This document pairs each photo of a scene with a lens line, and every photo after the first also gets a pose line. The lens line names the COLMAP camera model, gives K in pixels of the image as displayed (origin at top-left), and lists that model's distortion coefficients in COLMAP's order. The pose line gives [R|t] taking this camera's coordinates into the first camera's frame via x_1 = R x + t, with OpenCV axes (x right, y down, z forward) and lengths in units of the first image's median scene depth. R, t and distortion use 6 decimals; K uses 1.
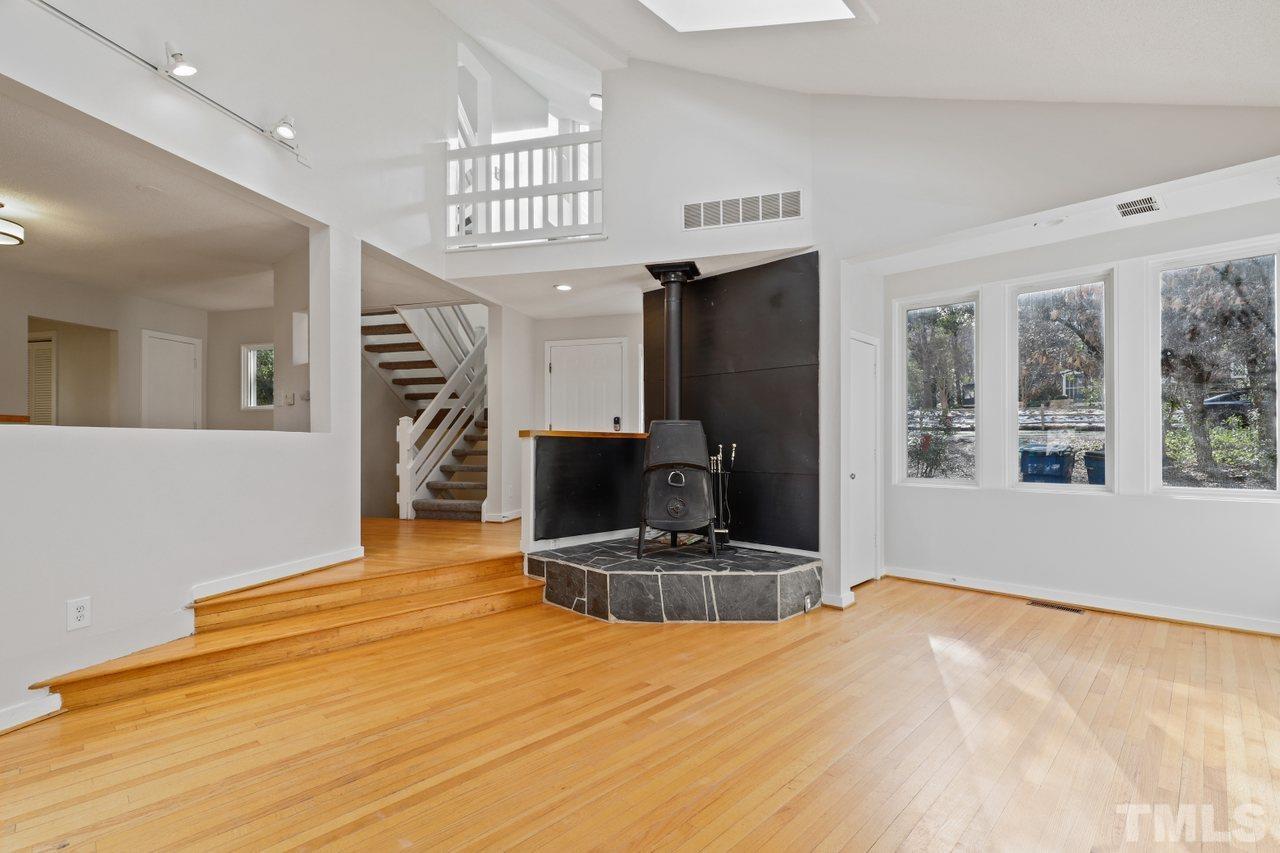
lens RADIAL K [[586.4, 0, 640.7], [0, 586.4, 442.5], [0, 0, 1]] dist [0.009050, -0.000273]
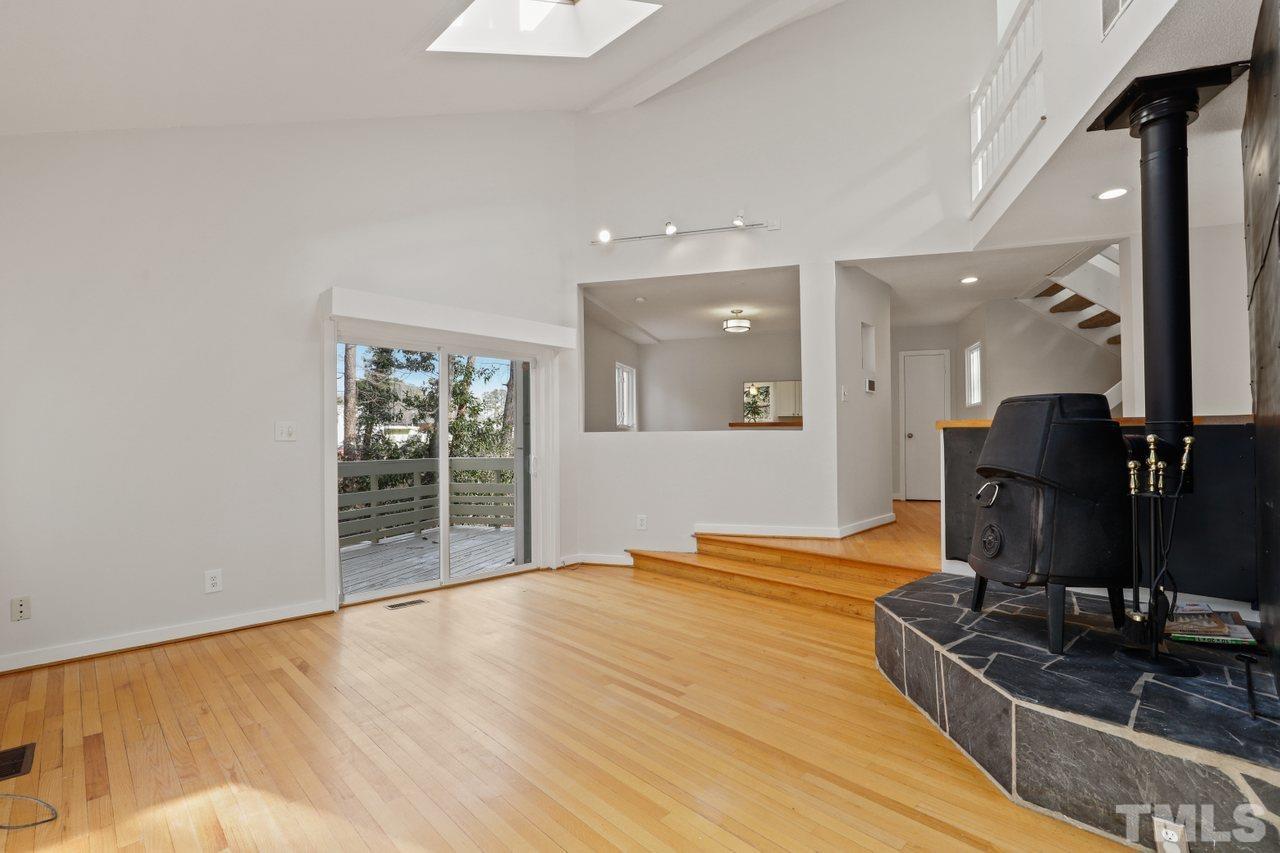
lens RADIAL K [[586.4, 0, 640.7], [0, 586.4, 442.5], [0, 0, 1]] dist [0.009050, -0.000273]
pose [[-0.027148, 0.001486, -0.999630, 0.916462], [0.009580, 0.999953, 0.001226, 0.004661], [0.999586, -0.009543, -0.027161, 0.879071]]
